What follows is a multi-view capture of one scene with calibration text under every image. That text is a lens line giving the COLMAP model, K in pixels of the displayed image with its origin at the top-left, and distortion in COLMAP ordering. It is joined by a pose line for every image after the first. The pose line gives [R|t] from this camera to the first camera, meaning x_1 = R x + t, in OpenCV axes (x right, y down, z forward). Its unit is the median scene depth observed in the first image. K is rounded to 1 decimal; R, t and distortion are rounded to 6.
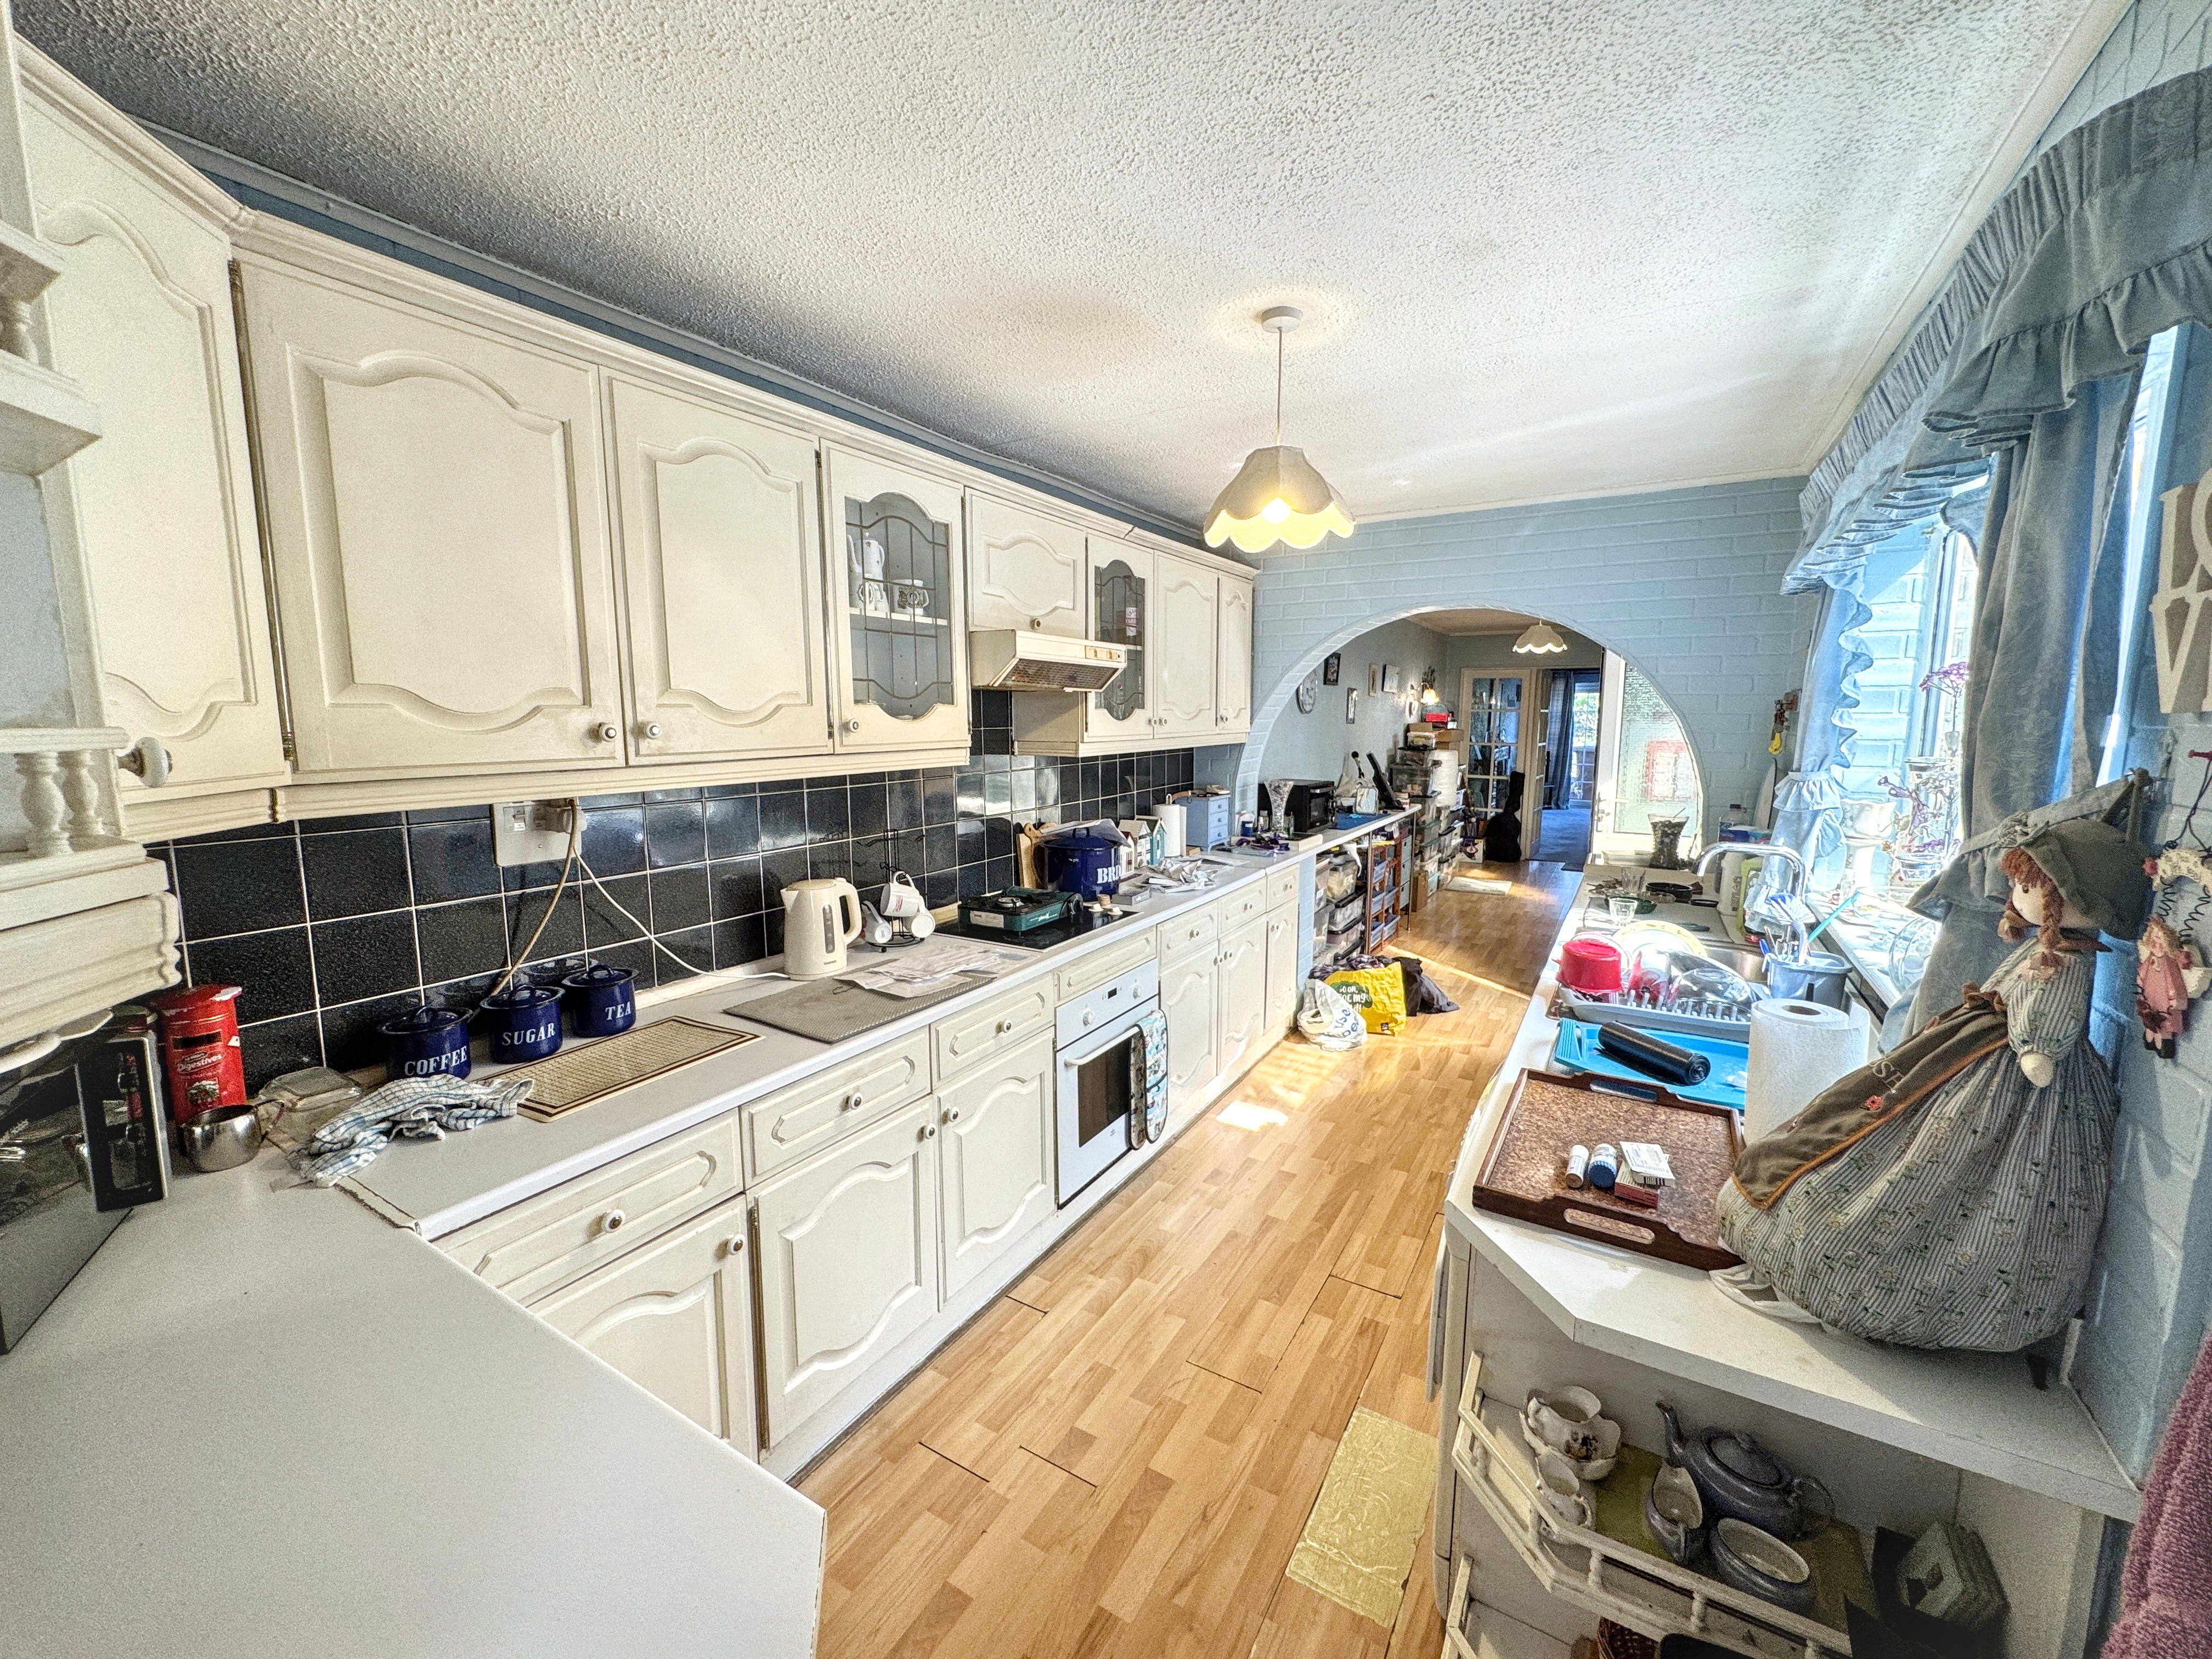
lens RADIAL K [[887.9, 0, 1097.6], [0, 887.9, 828.6], [0, 0, 1]] dist [0.001234, 0.000186]
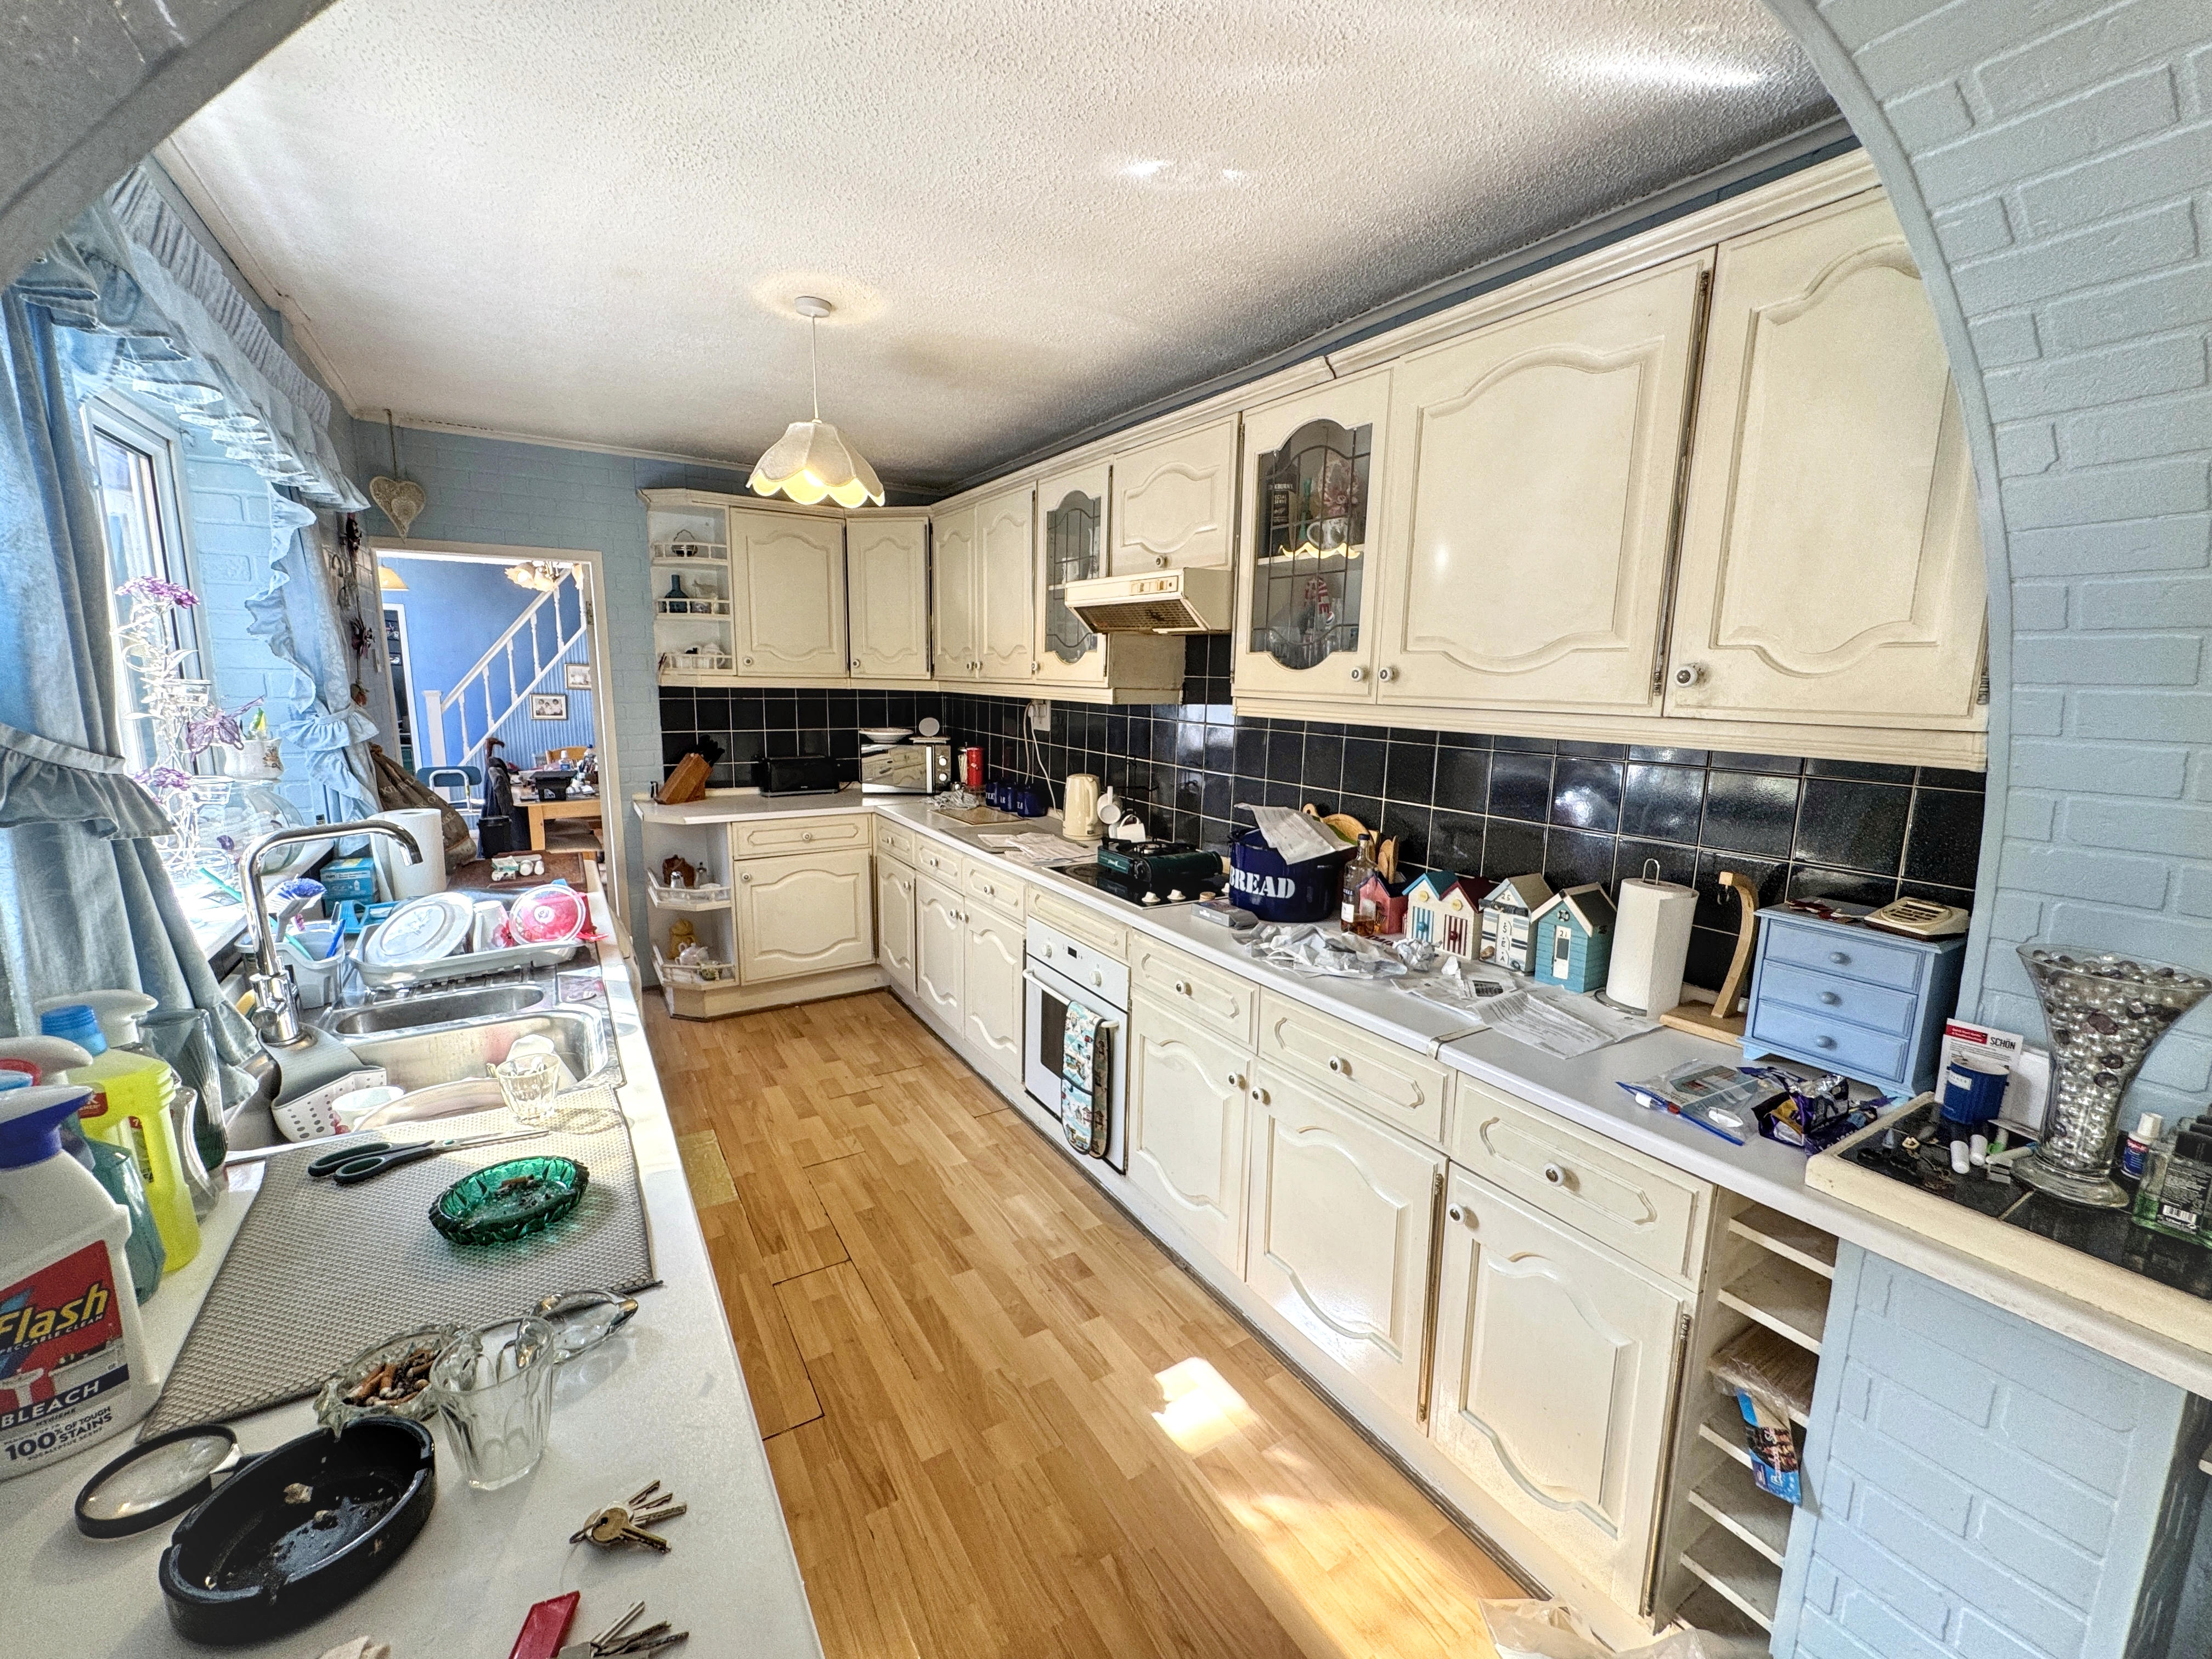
lens RADIAL K [[887.9, 0, 1094.1], [0, 887.9, 819.1], [0, 0, 1]] dist [0.001234, 0.000186]
pose [[-0.449962, 0.148319, -0.880645, 0.702845], [-0.122887, 0.966448, 0.225559, -0.147333], [0.884552, 0.209712, -0.416639, 1.184946]]
